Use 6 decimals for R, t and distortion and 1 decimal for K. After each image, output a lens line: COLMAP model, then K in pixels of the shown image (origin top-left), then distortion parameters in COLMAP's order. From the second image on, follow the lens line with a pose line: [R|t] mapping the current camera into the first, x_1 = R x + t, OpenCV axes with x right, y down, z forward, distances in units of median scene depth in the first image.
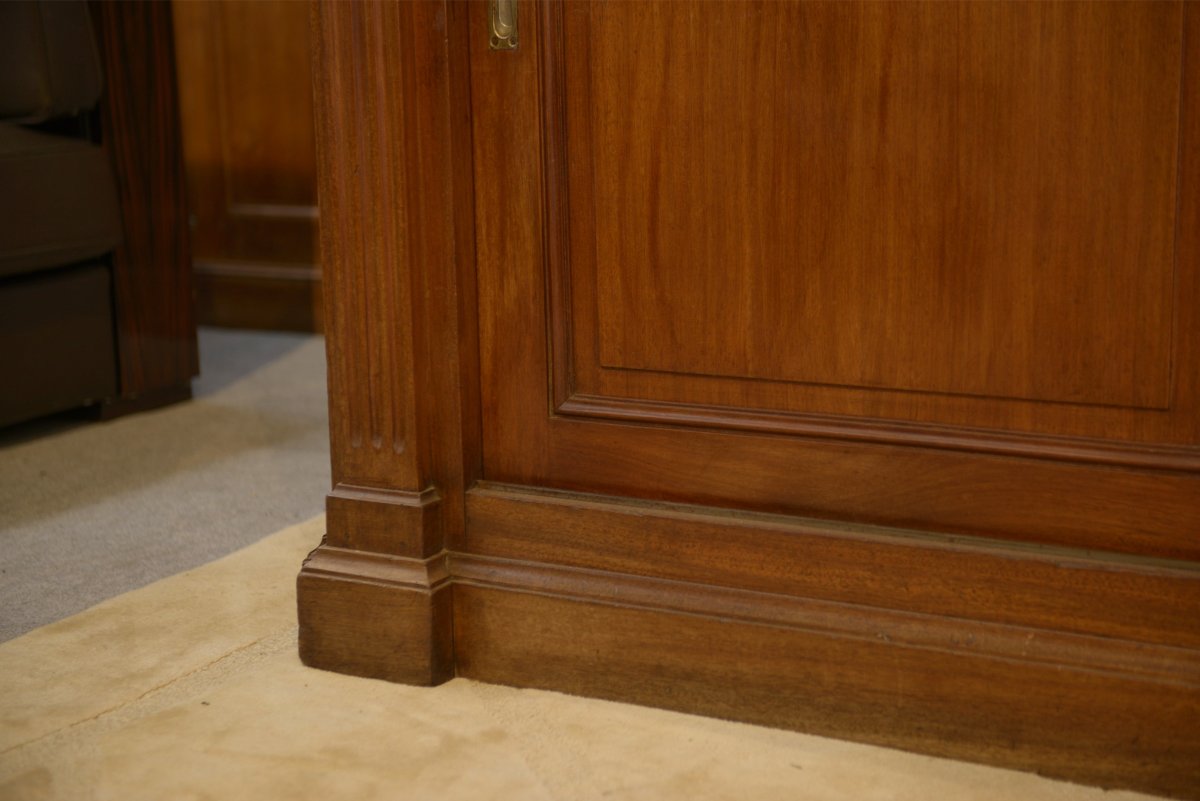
lens RADIAL K [[2223.7, 0, 586.9], [0, 2223.7, 394.9], [0, 0, 1]] dist [0.162230, 0.000000]
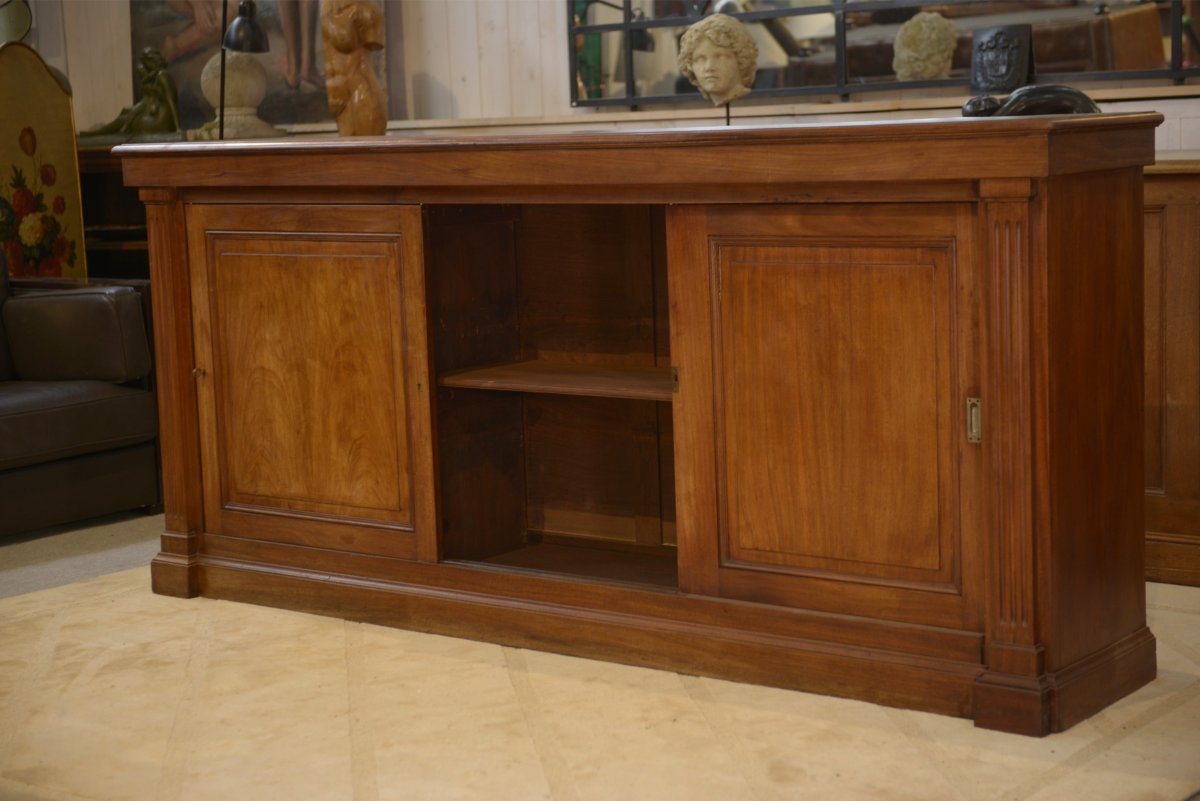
lens RADIAL K [[2223.7, 0, 608.2], [0, 2223.7, 405.9], [0, 0, 1]] dist [0.162230, 0.000000]
pose [[0.990079, 0.011111, -0.140070, 0.924304], [-0.018416, 0.998531, -0.050962, 0.016319], [0.139298, 0.053036, 0.988829, -1.938797]]
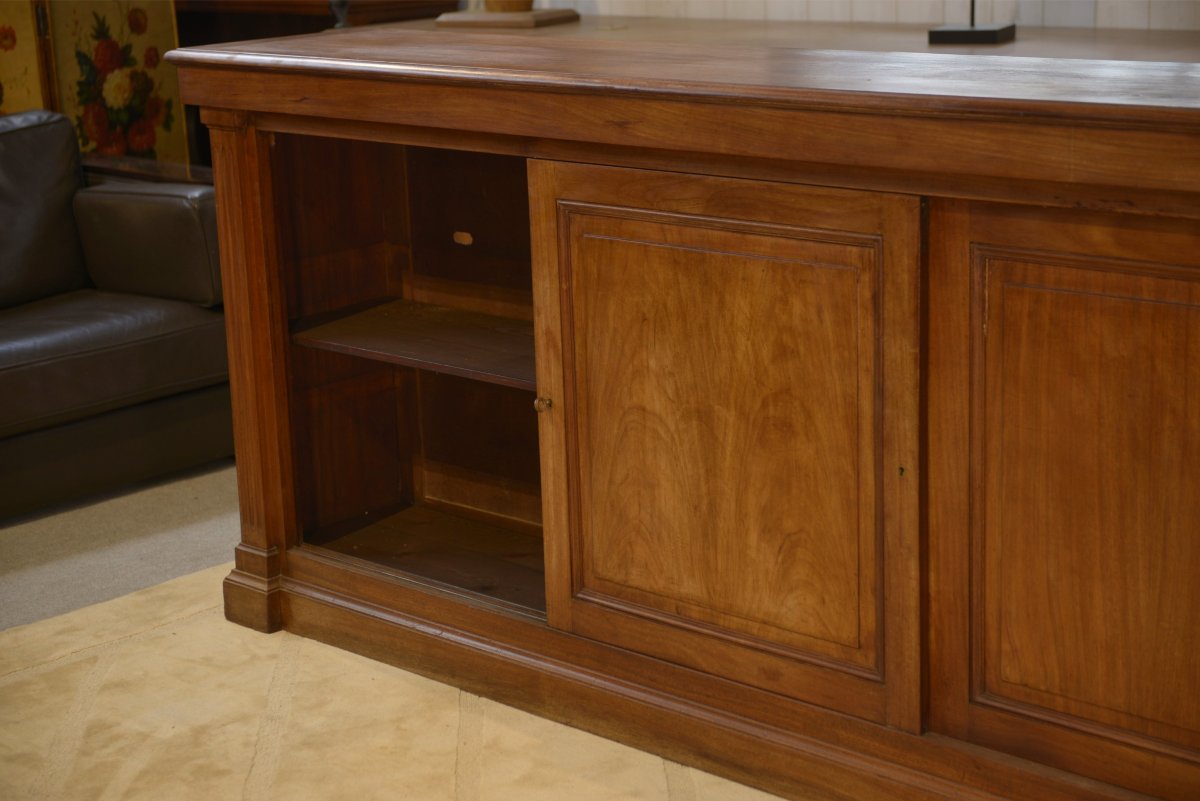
lens RADIAL K [[2223.7, 0, 592.6], [0, 2223.7, 399.3], [0, 0, 1]] dist [0.162230, 0.000000]
pose [[0.974226, 0.047723, -0.220468, 0.785212], [-0.034250, 0.997327, 0.064538, -0.283686], [0.222959, -0.055323, 0.973257, -1.217314]]
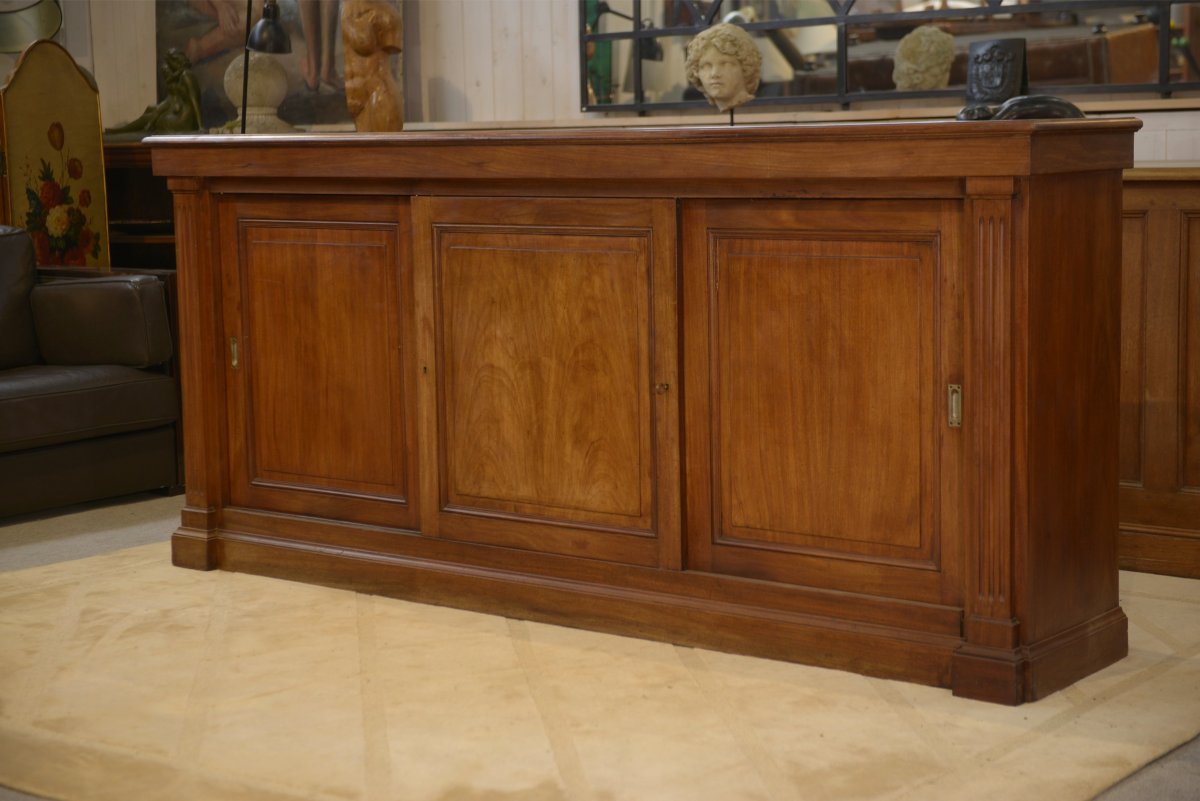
lens RADIAL K [[2223.7, 0, 602.2], [0, 2223.7, 388.3], [0, 0, 1]] dist [0.162230, 0.000000]
pose [[0.989035, 0.026682, -0.145250, 0.946614], [-0.036479, 0.997205, -0.065208, 0.061563], [0.143105, 0.069792, 0.987244, -2.071204]]
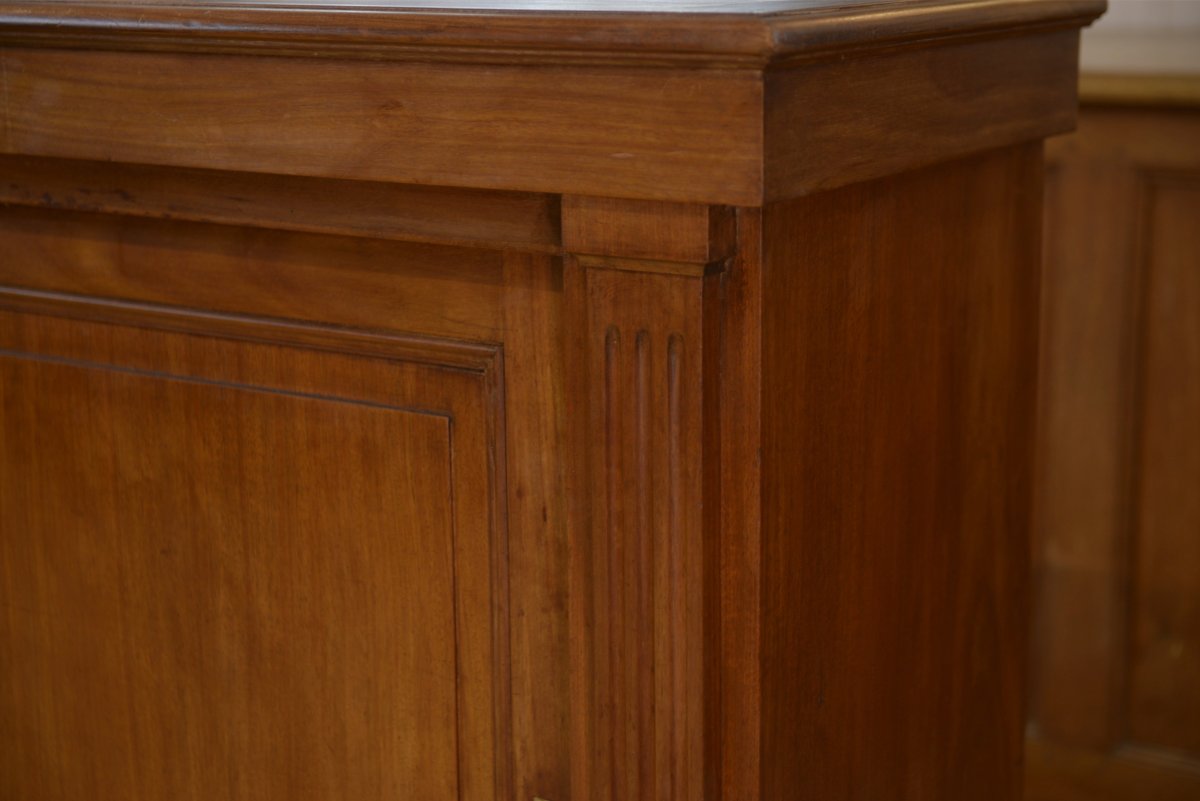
lens RADIAL K [[2223.7, 0, 593.6], [0, 2223.7, 391.3], [0, 0, 1]] dist [0.162230, 0.000000]
pose [[0.996997, 0.034360, -0.069404, 1.039595], [-0.032721, 0.999161, 0.024624, -0.285409], [0.070192, -0.022279, 0.997285, -0.401699]]
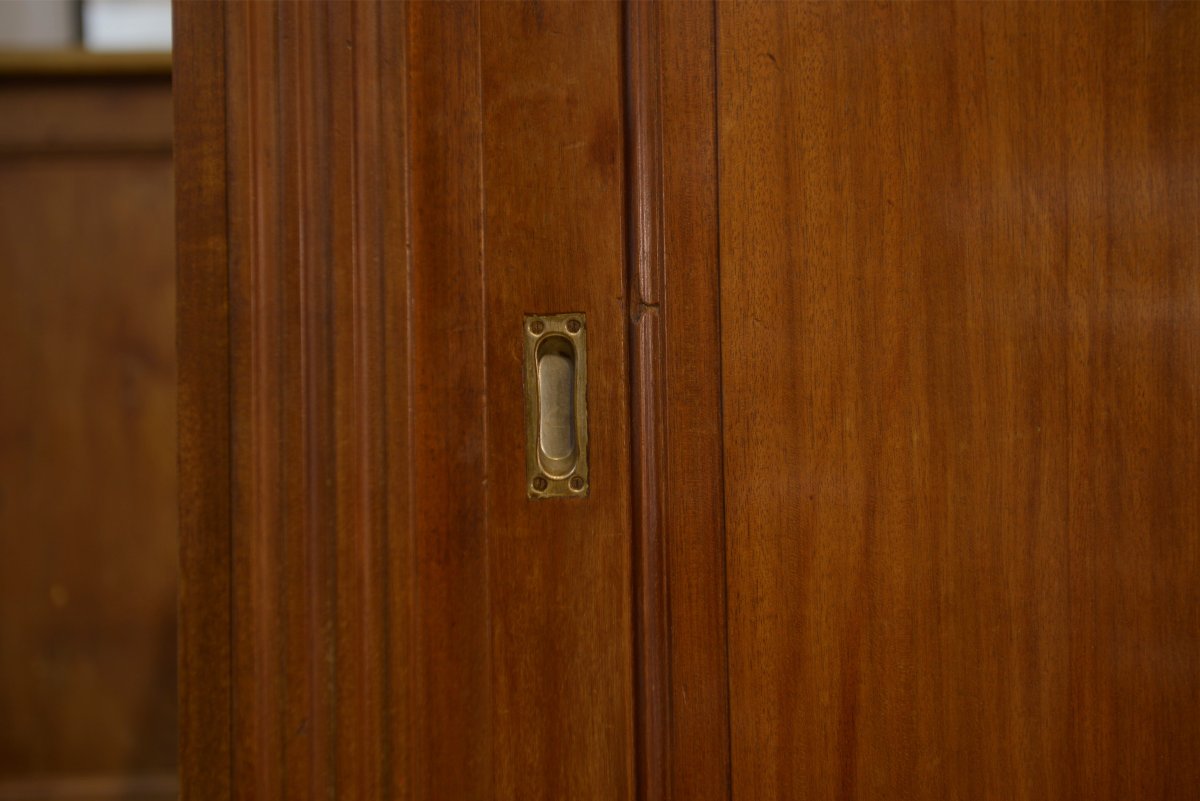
lens RADIAL K [[2223.7, 0, 600.6], [0, 2223.7, 393.4], [0, 0, 1]] dist [0.162230, 0.000000]
pose [[0.836662, 0.021415, 0.547301, -0.340661], [0.102398, 0.975502, -0.194706, -0.069378], [-0.538063, 0.218946, 0.813972, 0.529082]]
